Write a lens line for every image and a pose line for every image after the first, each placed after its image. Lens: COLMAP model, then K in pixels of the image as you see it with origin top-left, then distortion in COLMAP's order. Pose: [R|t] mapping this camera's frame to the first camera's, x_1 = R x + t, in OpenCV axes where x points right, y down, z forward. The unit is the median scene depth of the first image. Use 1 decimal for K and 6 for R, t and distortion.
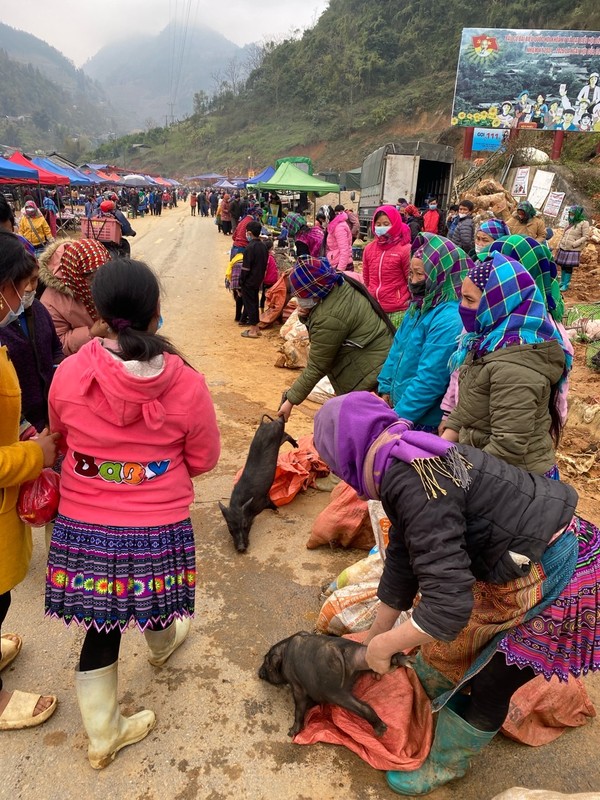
lens RADIAL K [[602.3, 0, 302.0], [0, 602.3, 403.4], [0, 0, 1]] dist [0.013488, -0.008613]
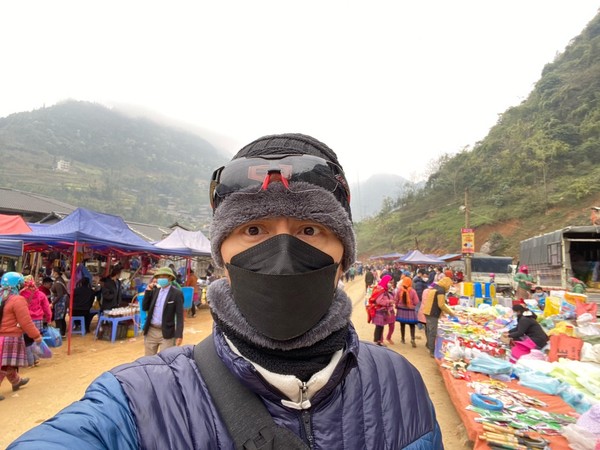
lens RADIAL K [[400.4, 0, 304.7], [0, 400.4, 231.0], [0, 0, 1]] dist [0.003198, -0.011896]
pose [[0.935522, -0.042118, -0.350748, -0.047595], [-0.108419, 0.910722, -0.398537, -0.113314], [0.336219, 0.410868, 0.847434, 0.318735]]
